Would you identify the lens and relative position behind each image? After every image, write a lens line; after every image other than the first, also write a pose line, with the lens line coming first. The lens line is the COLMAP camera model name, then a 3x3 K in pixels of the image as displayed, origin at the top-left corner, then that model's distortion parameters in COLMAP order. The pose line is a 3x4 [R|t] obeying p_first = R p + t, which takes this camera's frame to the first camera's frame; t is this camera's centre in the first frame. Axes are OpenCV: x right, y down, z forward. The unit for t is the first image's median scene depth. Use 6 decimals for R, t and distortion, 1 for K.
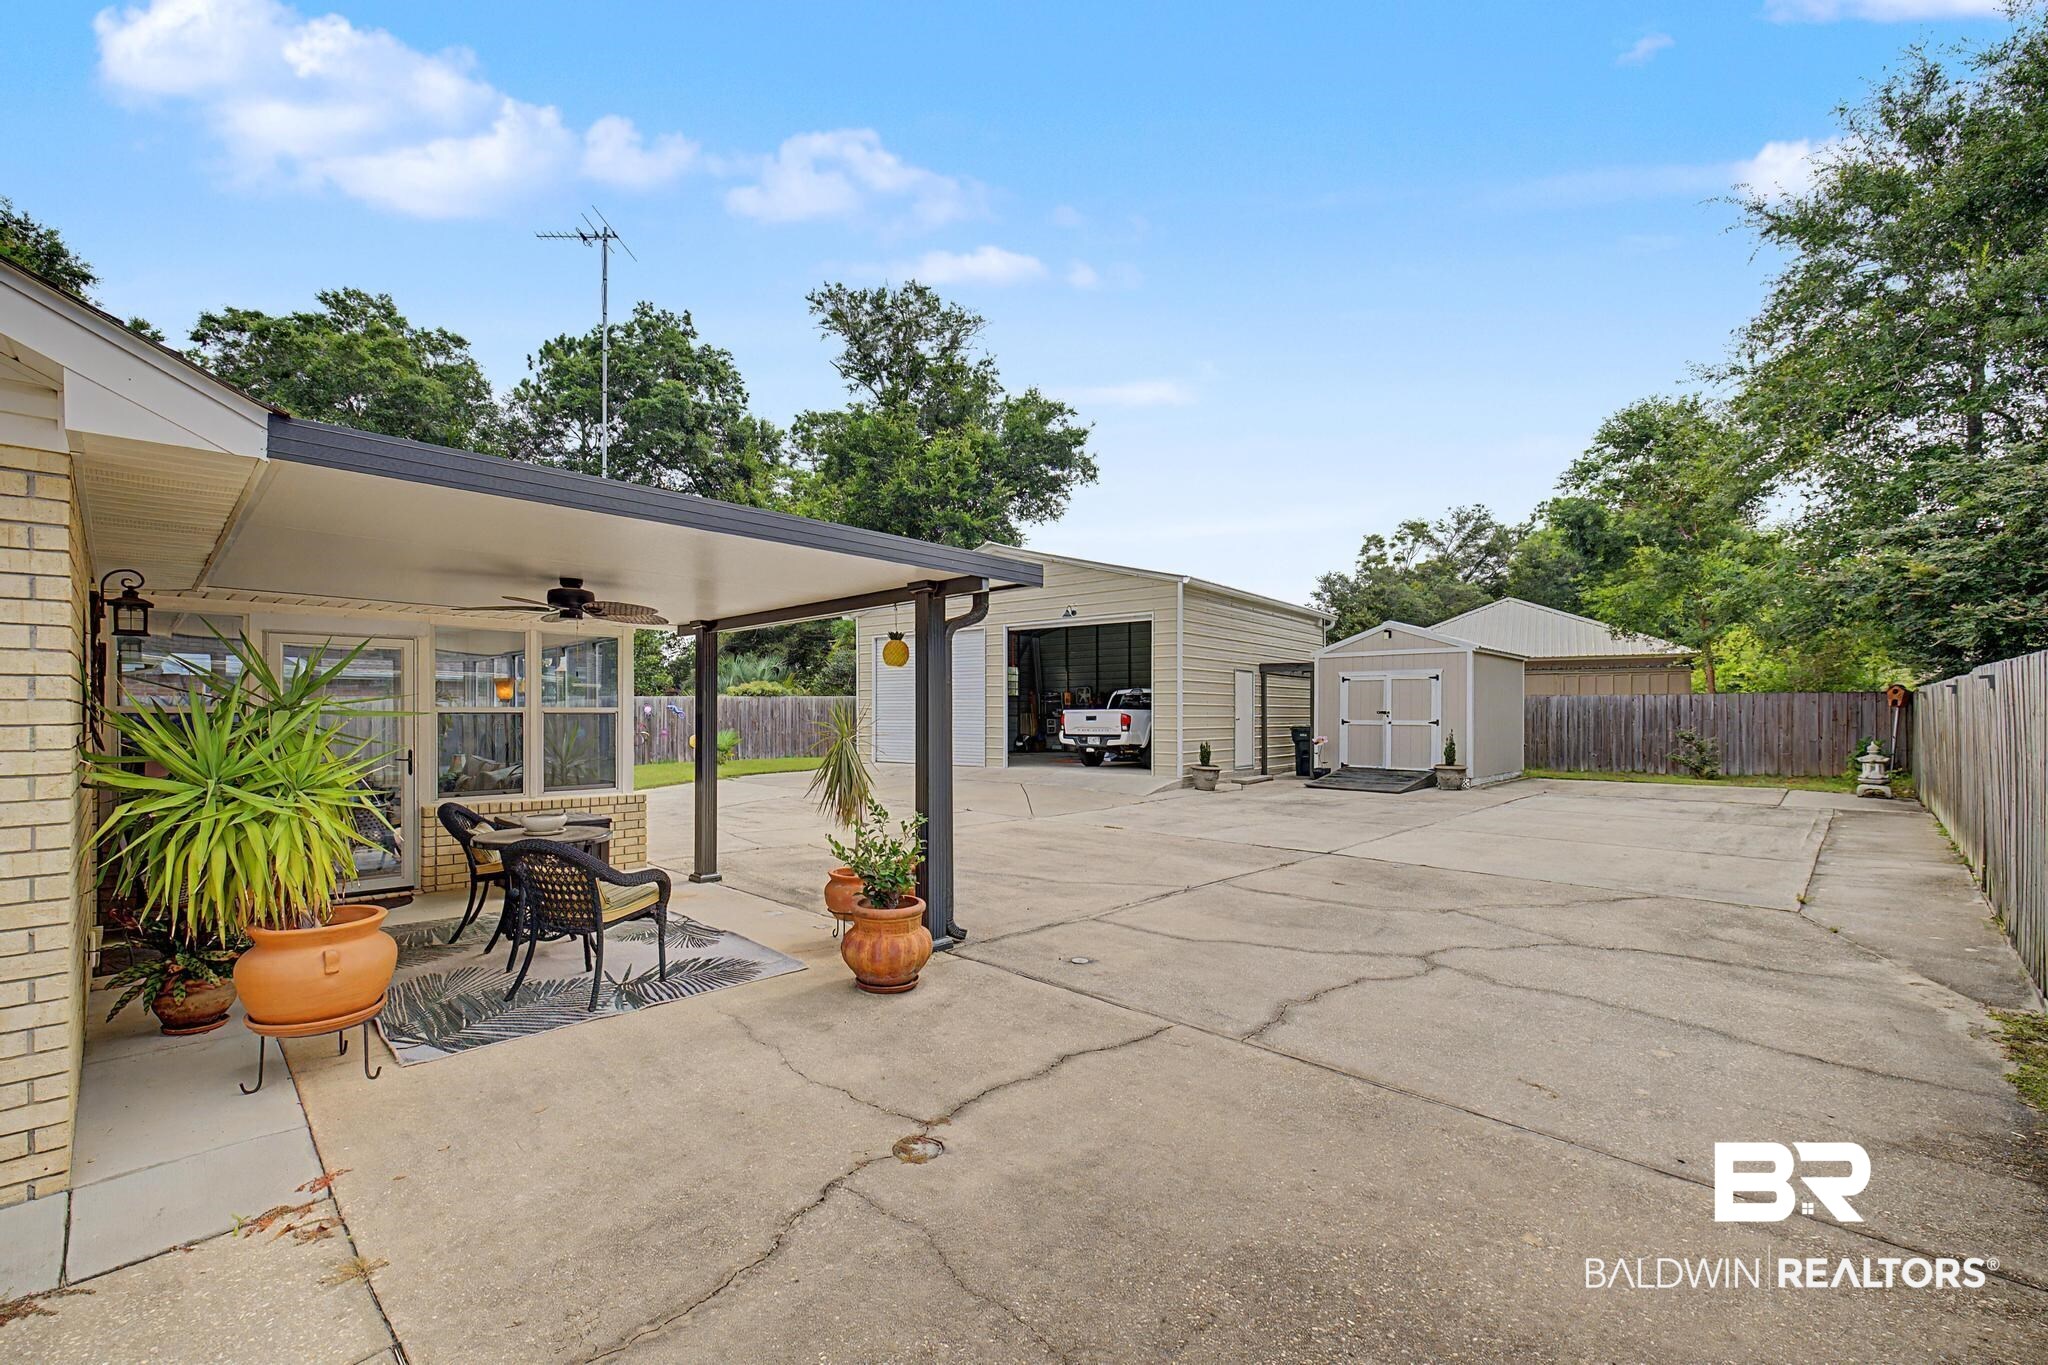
lens RADIAL K [[864.4, 0, 1024.8], [0, 864.4, 688.8], [0, 0, 1]] dist [0.004412, 0.000295]
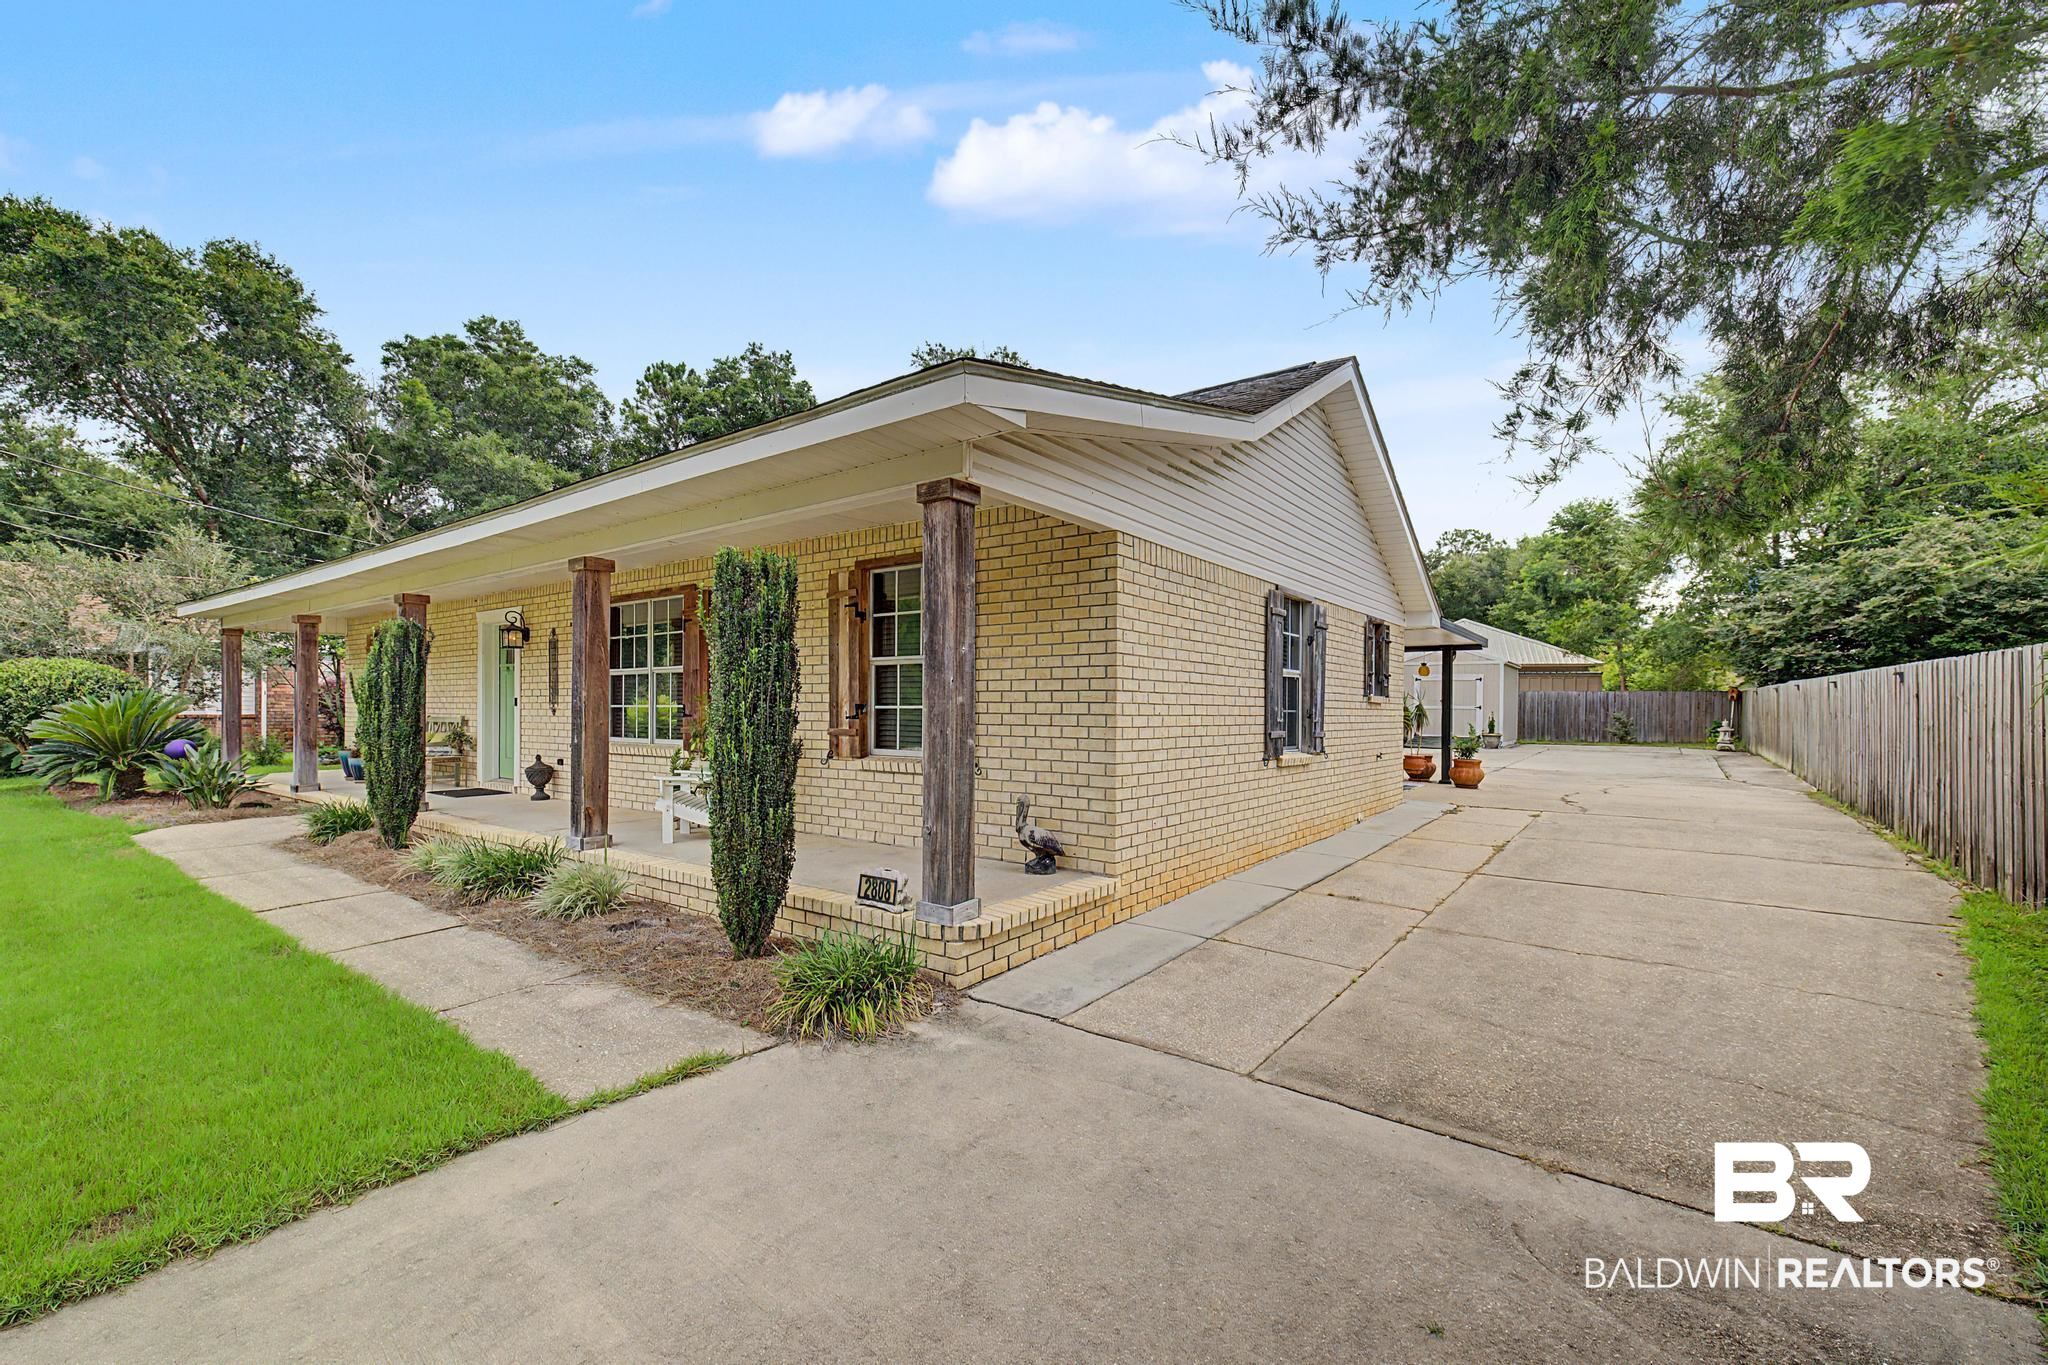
lens RADIAL K [[864.4, 0, 1025.5], [0, 864.4, 688.9], [0, 0, 1]] dist [0.004412, 0.000295]
pose [[0.988082, 0.007082, 0.153763, -0.580934], [-0.008855, 0.999902, 0.010850, -0.007473], [-0.153672, -0.012082, 0.988048, -0.435506]]
